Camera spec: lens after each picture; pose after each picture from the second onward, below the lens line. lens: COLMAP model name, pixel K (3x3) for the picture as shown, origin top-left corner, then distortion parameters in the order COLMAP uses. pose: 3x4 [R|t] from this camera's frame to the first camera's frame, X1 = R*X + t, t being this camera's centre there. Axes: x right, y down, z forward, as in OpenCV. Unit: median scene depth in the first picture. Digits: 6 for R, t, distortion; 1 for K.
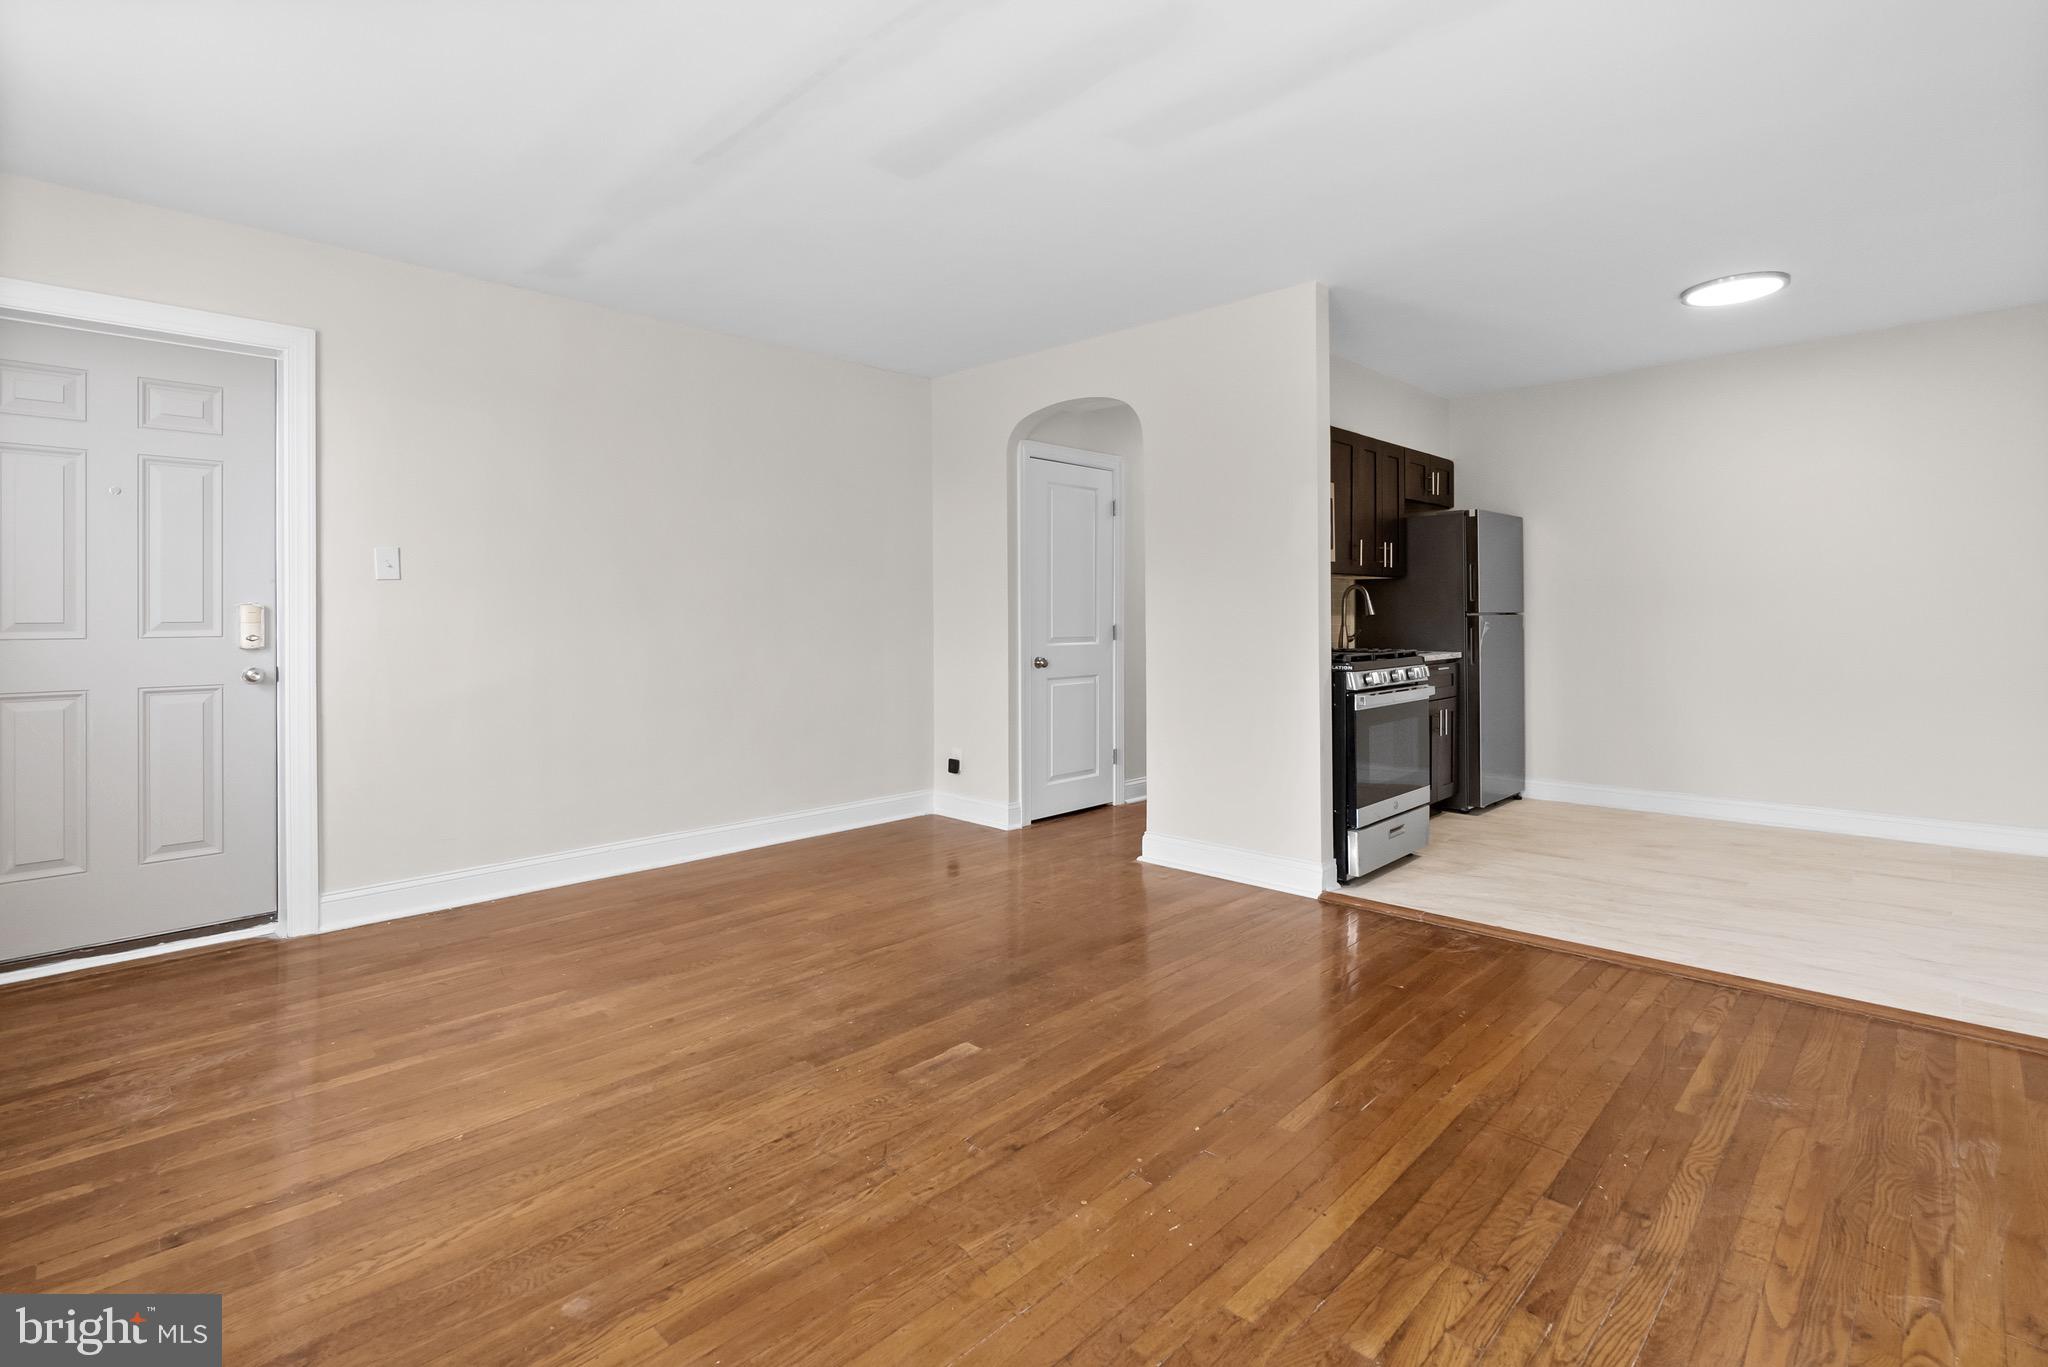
lens RADIAL K [[956.3, 0, 1019.7], [0, 956.3, 614.1], [0, 0, 1]] dist [-0.000259, -0.000040]
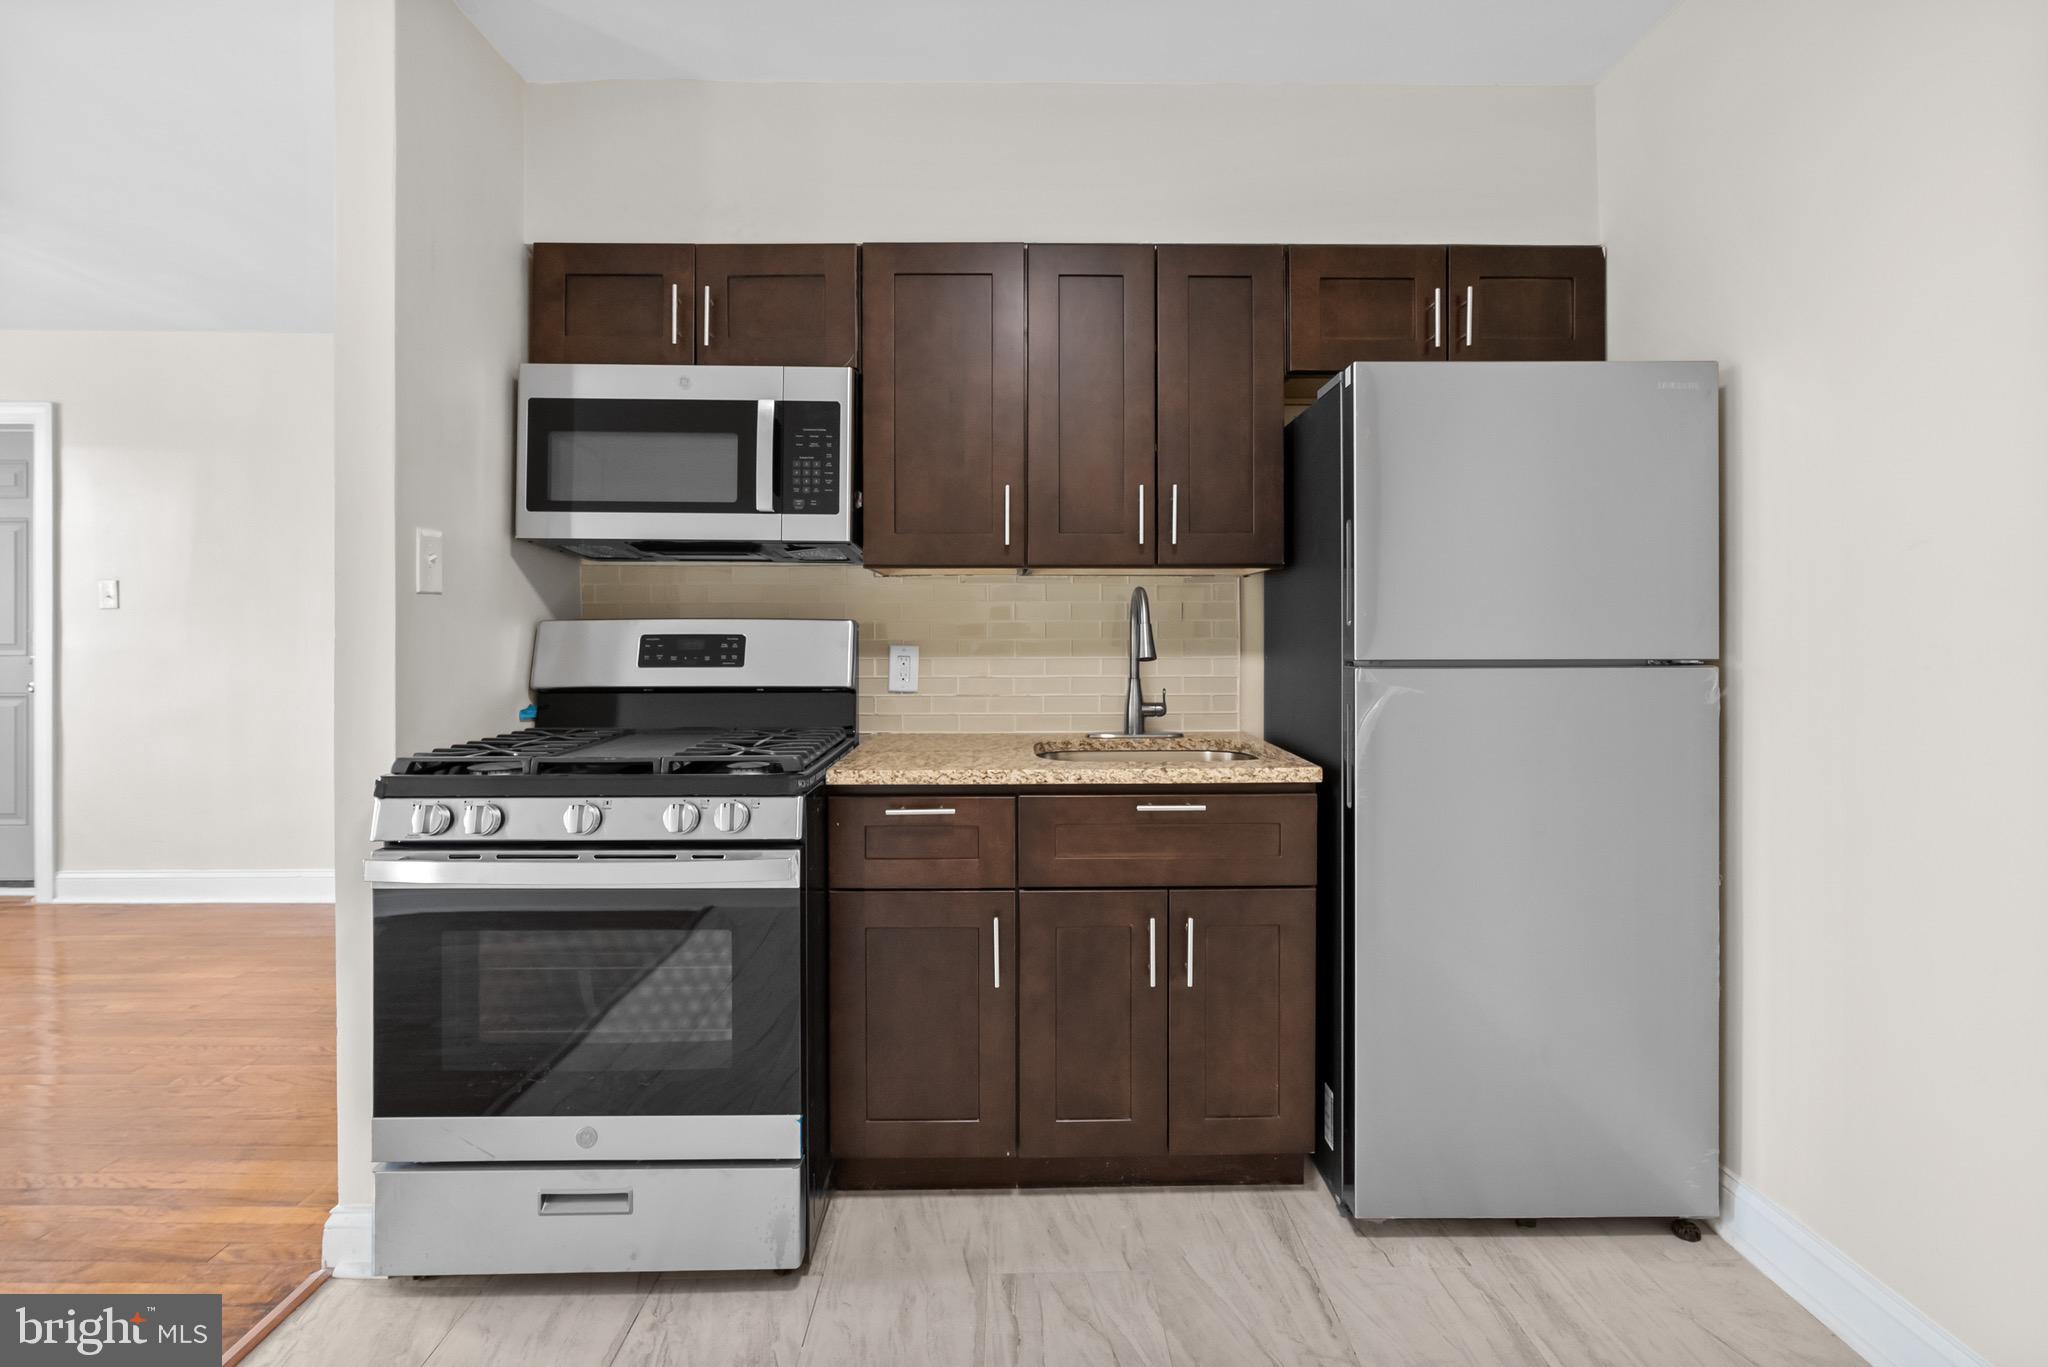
lens RADIAL K [[939.2, 0, 1023.5], [0, 939.2, 635.1], [0, 0, 1]] dist [-0.006067, 0.000581]
pose [[0.712982, 0.008193, -0.701135, 0.764579], [-0.004287, 0.999964, 0.007325, -0.015365], [0.701169, -0.002217, 0.712991, 0.810766]]
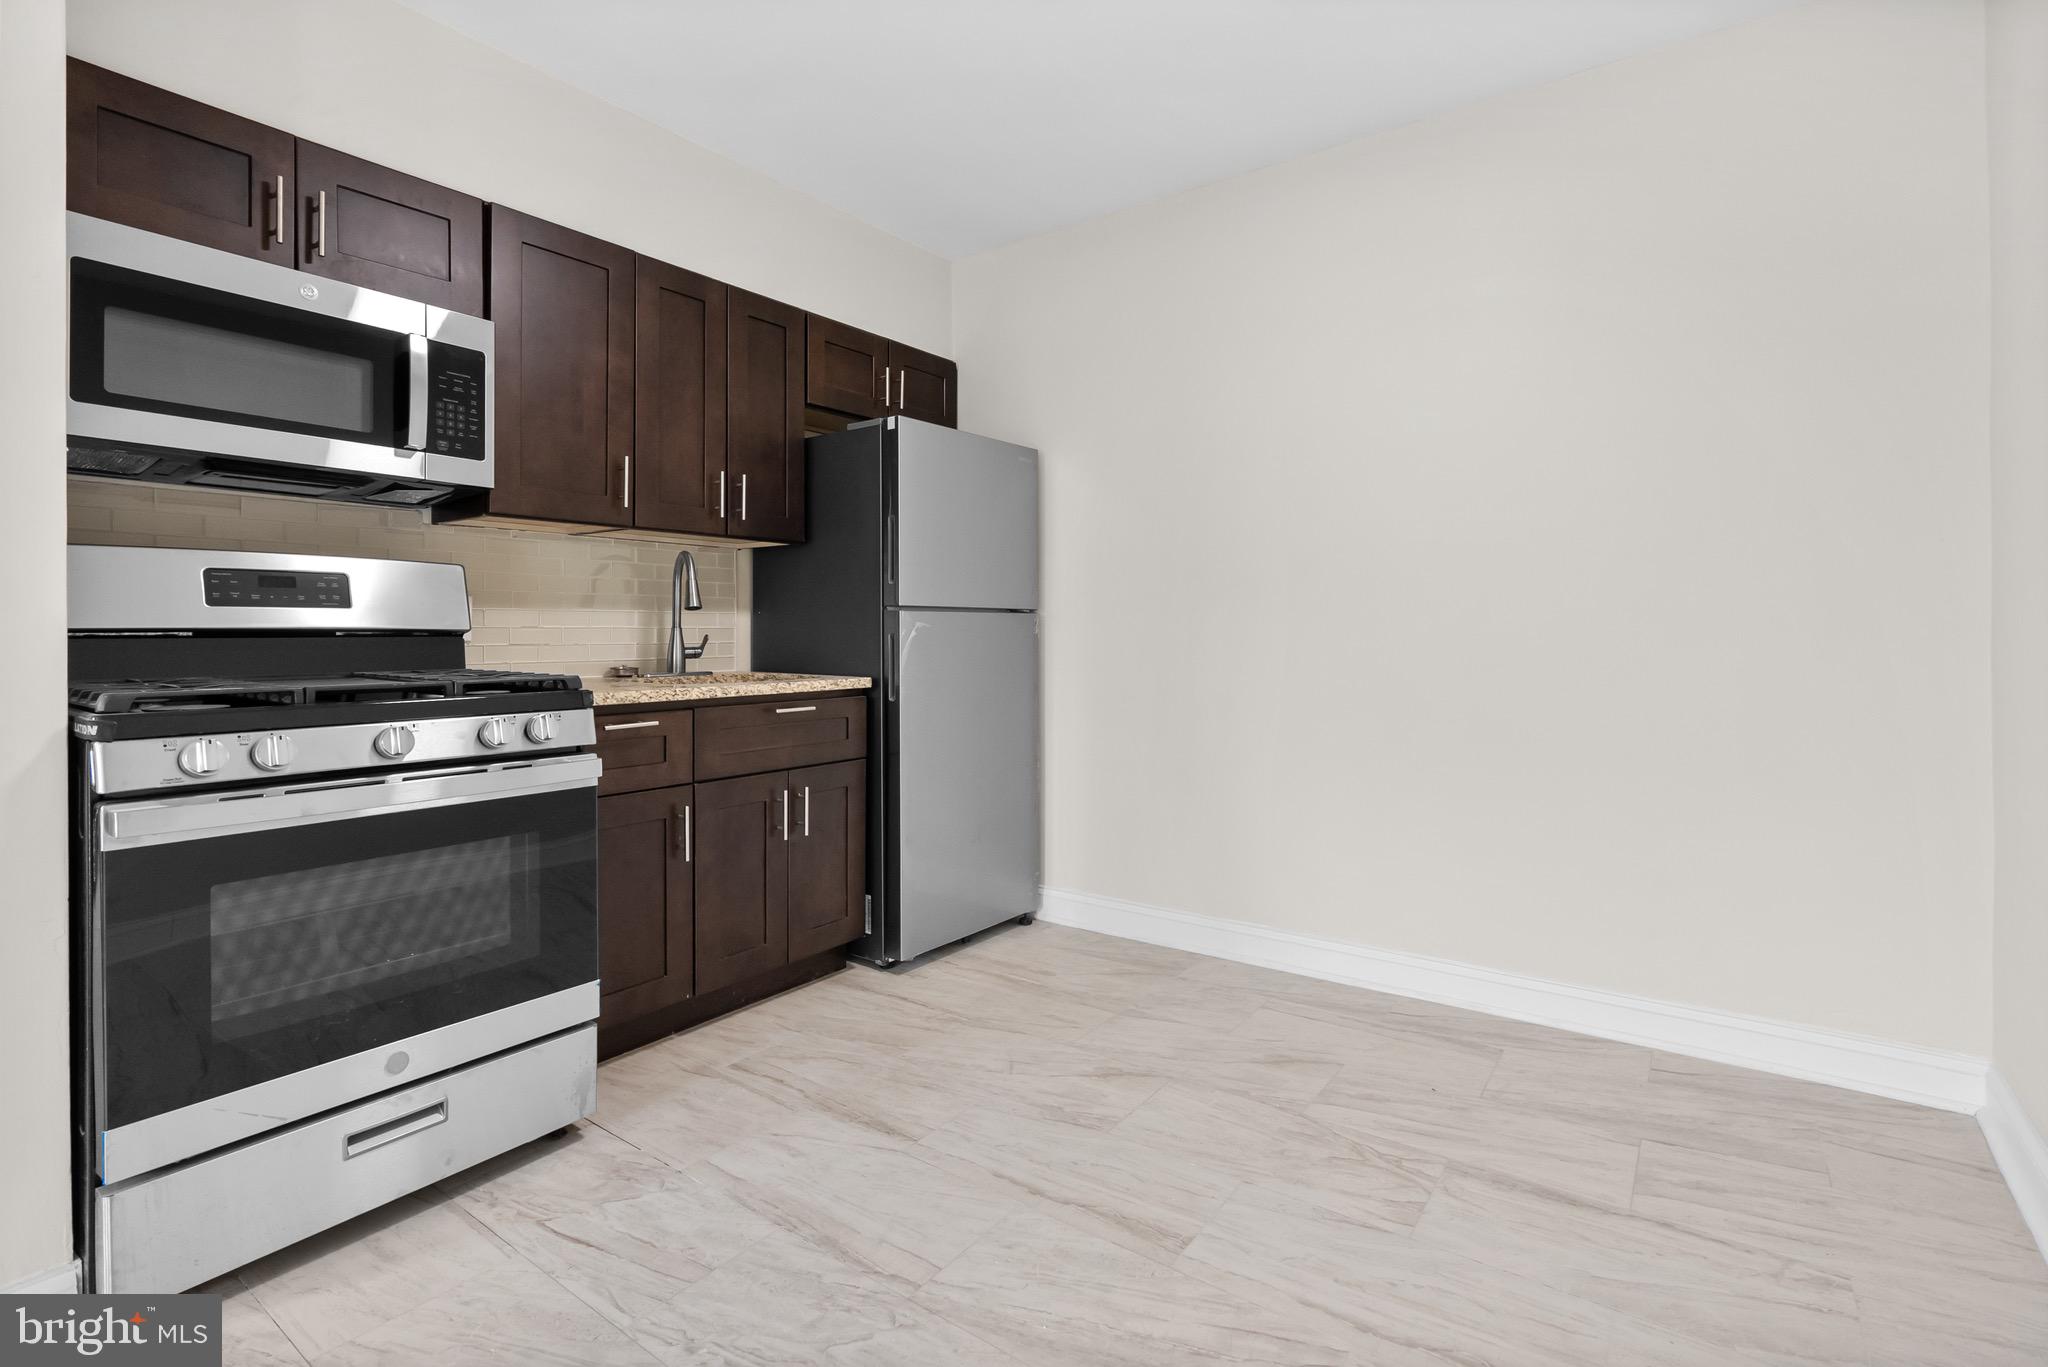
lens RADIAL K [[957.4, 0, 1020.7], [0, 957.4, 633.6], [0, 0, 1]] dist [-0.003507, 0.001570]
pose [[0.989778, 0.004478, 0.142547, 0.567882], [-0.004374, 0.999990, -0.001038, 0.018111], [-0.142550, 0.000404, 0.989788, 0.540686]]
